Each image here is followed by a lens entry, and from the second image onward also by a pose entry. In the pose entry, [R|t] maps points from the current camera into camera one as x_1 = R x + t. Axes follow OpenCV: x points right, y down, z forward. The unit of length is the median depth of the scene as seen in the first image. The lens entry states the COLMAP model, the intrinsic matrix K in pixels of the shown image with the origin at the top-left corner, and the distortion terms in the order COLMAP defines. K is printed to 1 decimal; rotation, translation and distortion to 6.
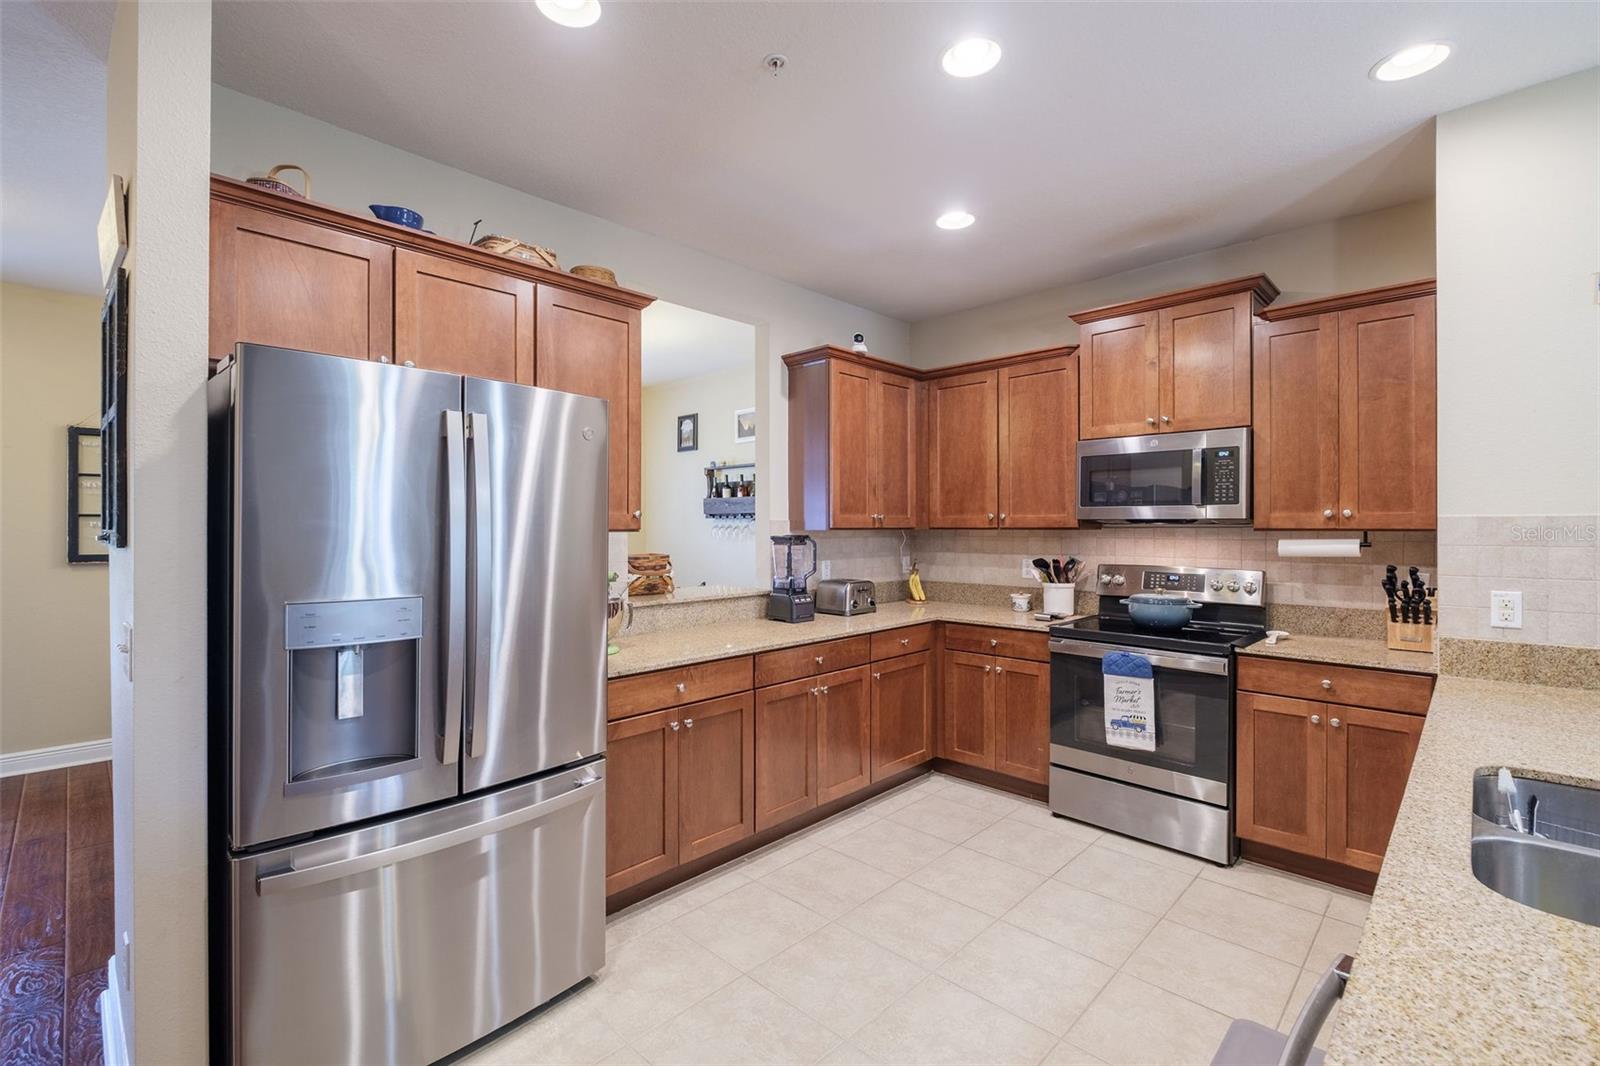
lens RADIAL K [[696.9, 0, 801.8], [0, 696.9, 529.4], [0, 0, 1]] dist [0.005731, -0.005327]
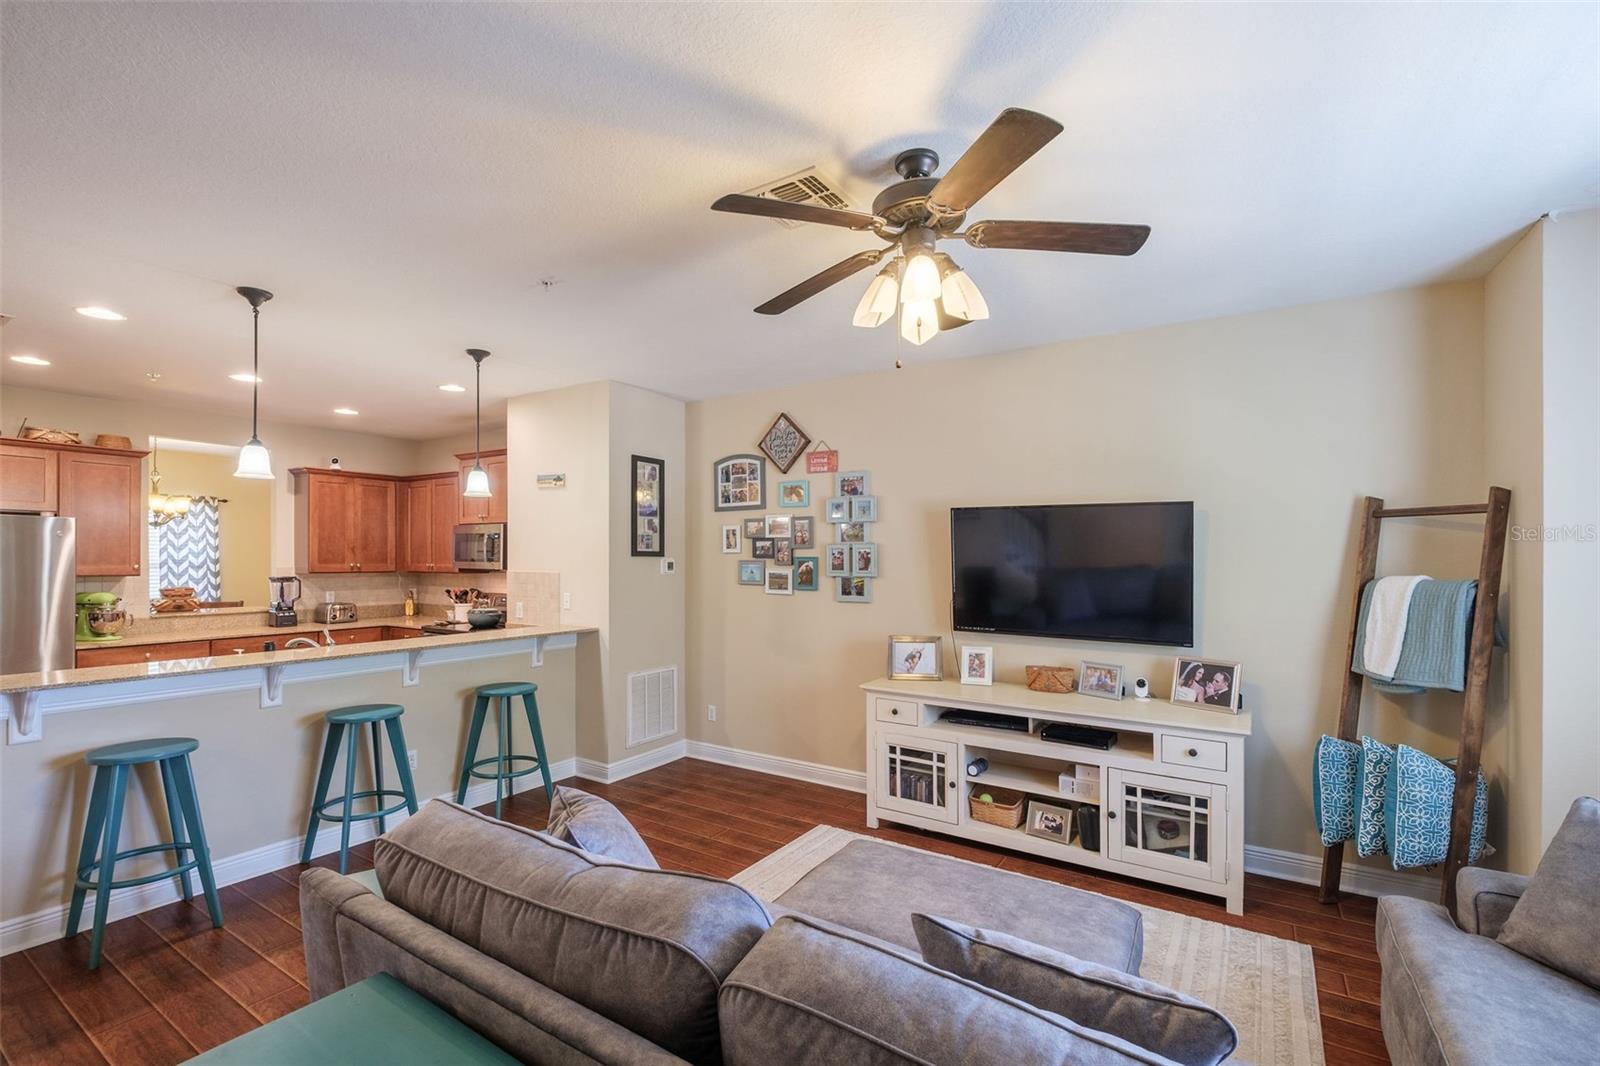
lens RADIAL K [[696.9, 0, 788.2], [0, 696.9, 559.7], [0, 0, 1]] dist [0.005731, -0.005327]
pose [[0.981626, 0.005451, 0.190739, 0.923817], [-0.005158, 0.999985, -0.002030, -0.037822], [-0.190747, 0.001008, 0.981639, -0.968821]]
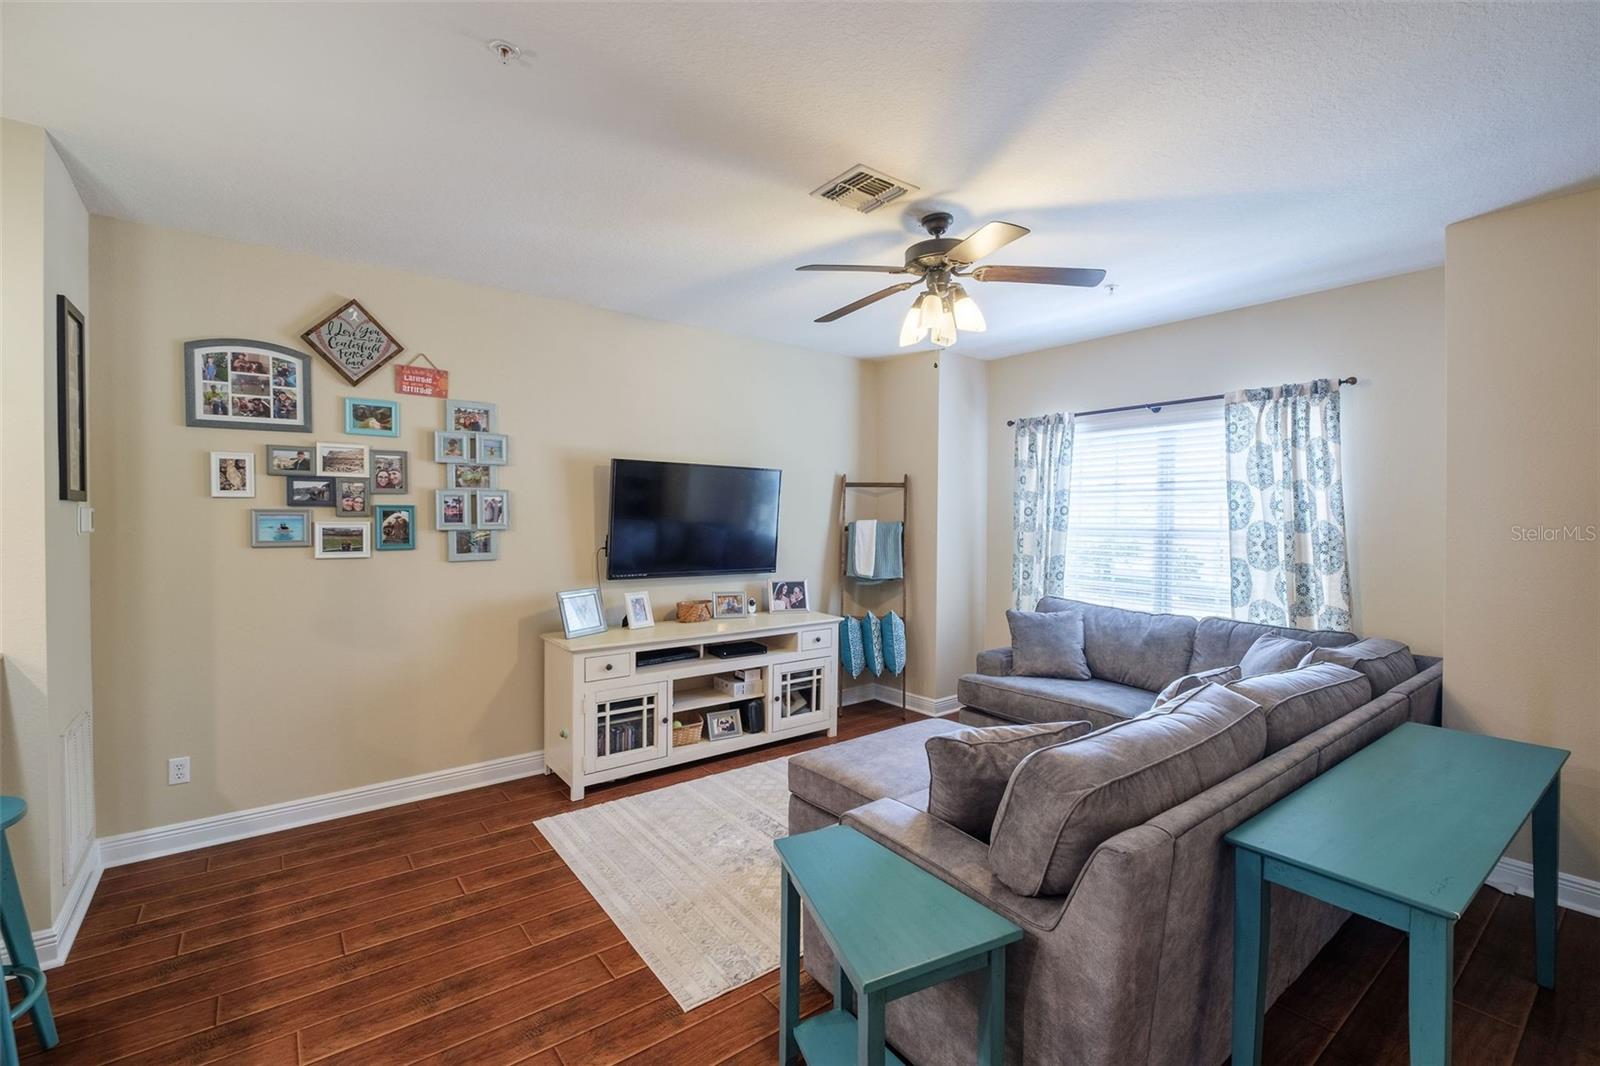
lens RADIAL K [[696.9, 0, 801.2], [0, 696.9, 525.5], [0, 0, 1]] dist [0.005731, -0.005327]
pose [[0.145094, -0.013414, 0.989327, 0.290551], [-0.002657, 0.999899, 0.013947, -0.032270], [-0.989414, -0.004652, 0.145044, -0.358089]]
